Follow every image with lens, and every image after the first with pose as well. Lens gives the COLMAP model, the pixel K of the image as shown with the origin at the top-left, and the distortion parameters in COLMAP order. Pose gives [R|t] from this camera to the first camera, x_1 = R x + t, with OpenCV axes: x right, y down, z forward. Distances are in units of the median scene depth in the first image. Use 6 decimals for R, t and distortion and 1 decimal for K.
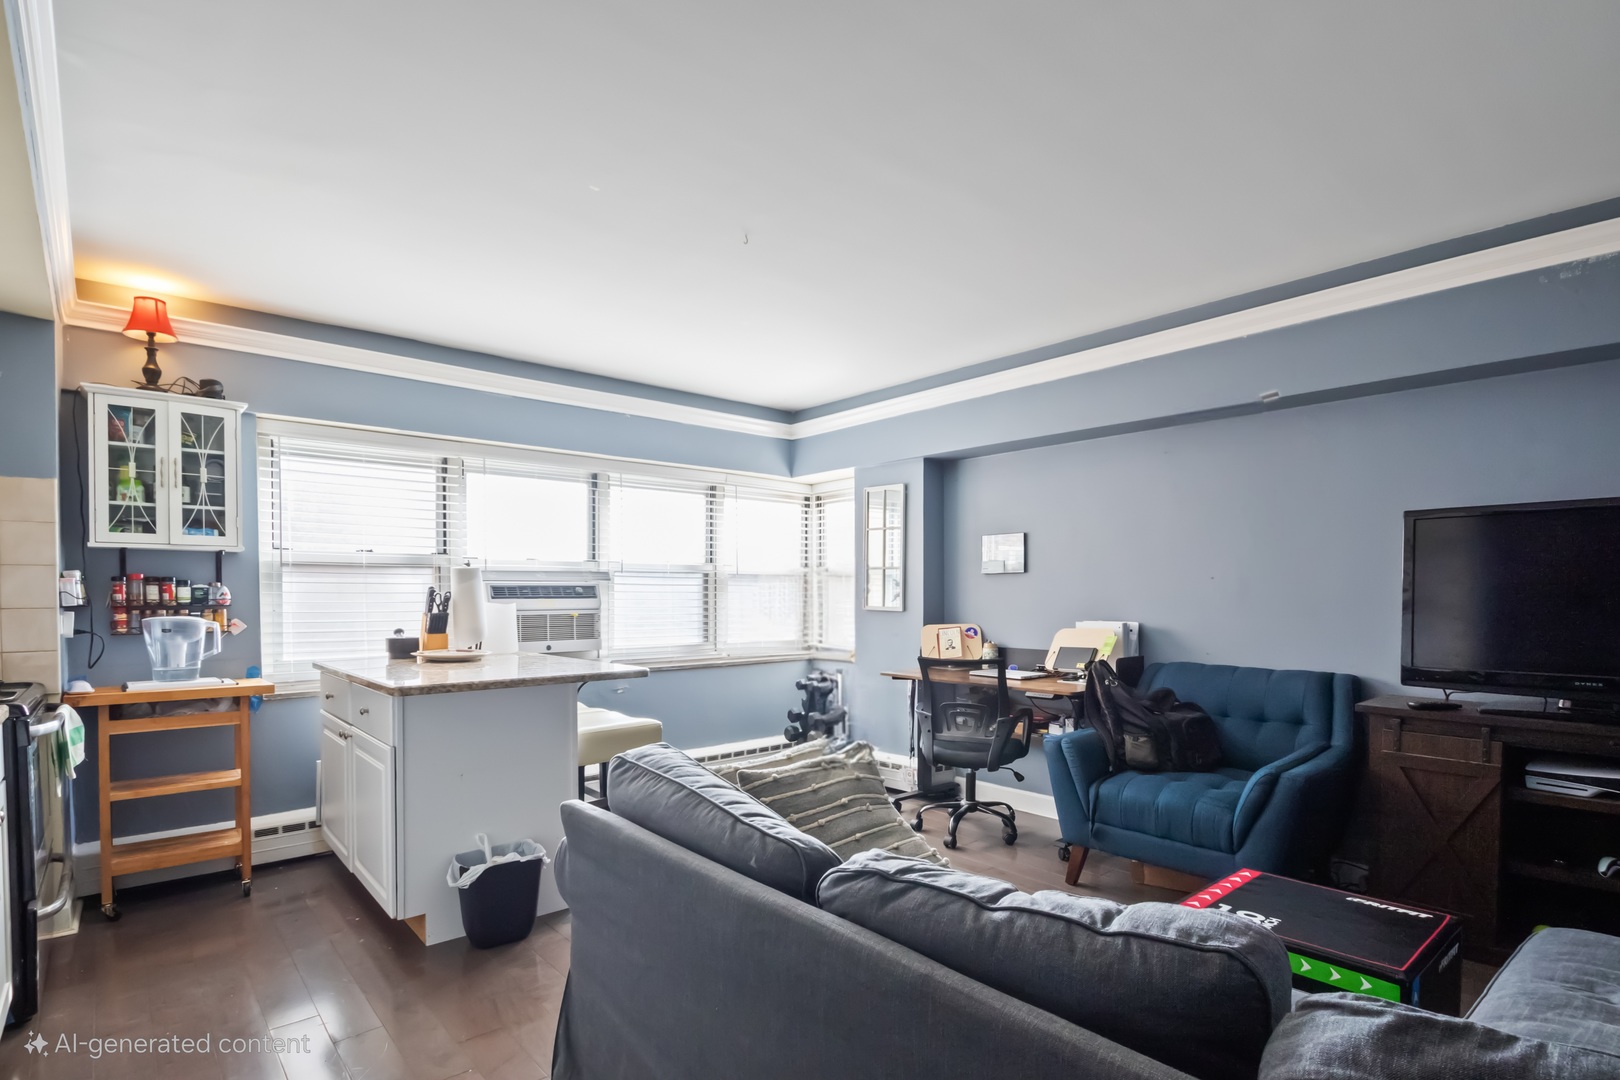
lens RADIAL K [[820.3, 0, 815.5], [0, 820.3, 607.2], [0, 0, 1]] dist [0.000071, -0.000276]
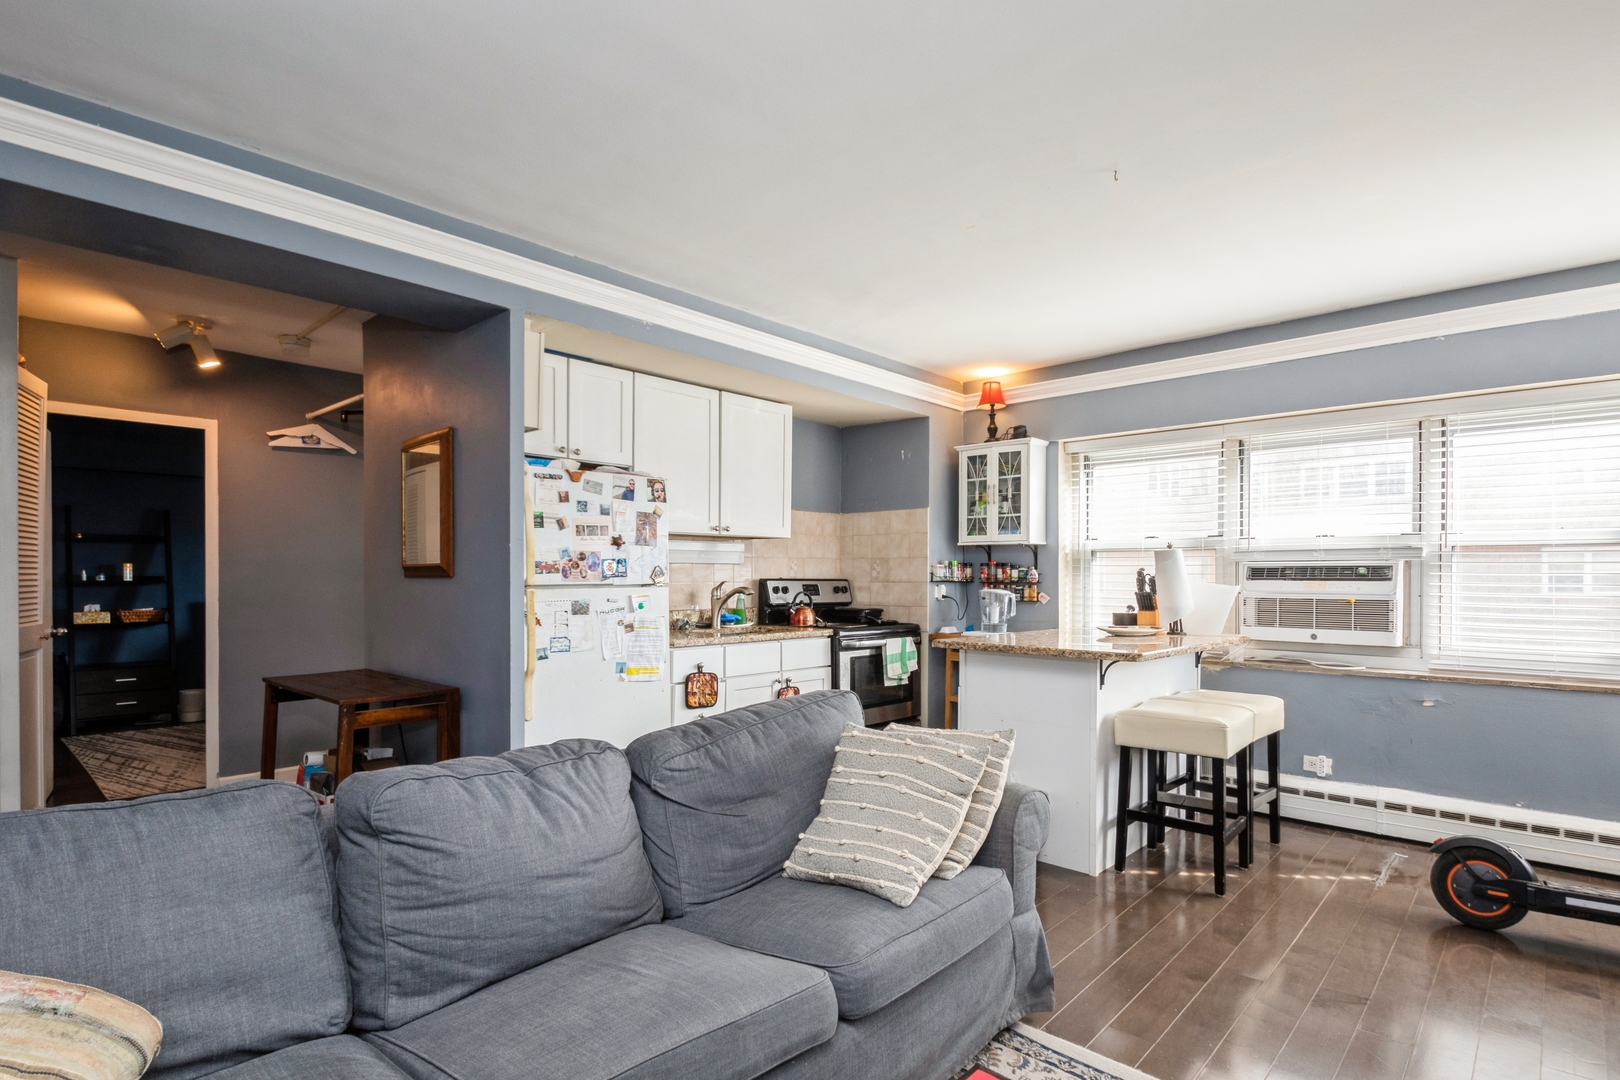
lens RADIAL K [[803.9, 0, 815.2], [0, 803.9, 584.0], [0, 0, 1]] dist [-0.000340, -0.000173]
pose [[0.111833, 0.012725, -0.993646, 0.639897], [-0.020589, 0.999733, 0.010485, -0.006817], [0.993514, 0.019286, 0.112065, 0.498649]]
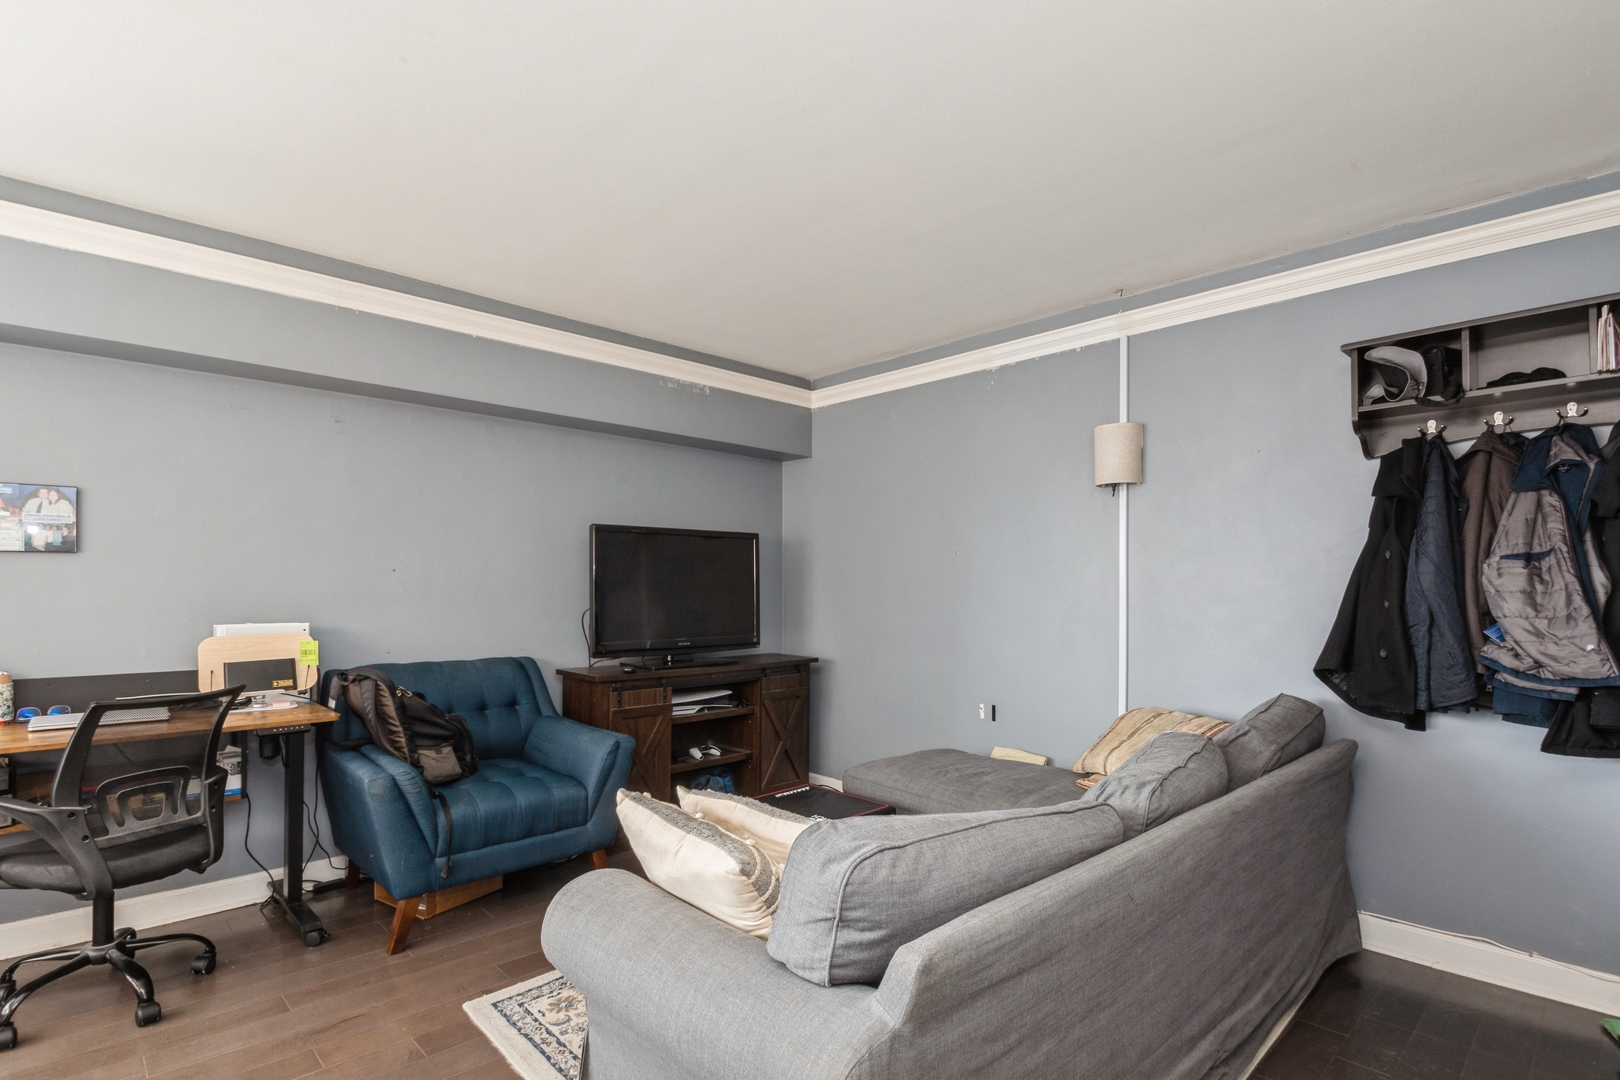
lens RADIAL K [[802.2, 0, 844.2], [0, 802.2, 553.3], [0, 0, 1]] dist [-0.001108, -0.000289]
pose [[-0.053138, 0.039862, 0.997791, -0.494946], [0.014430, 0.999129, -0.039147, -0.012072], [-0.998483, 0.012318, -0.053667, 0.592078]]
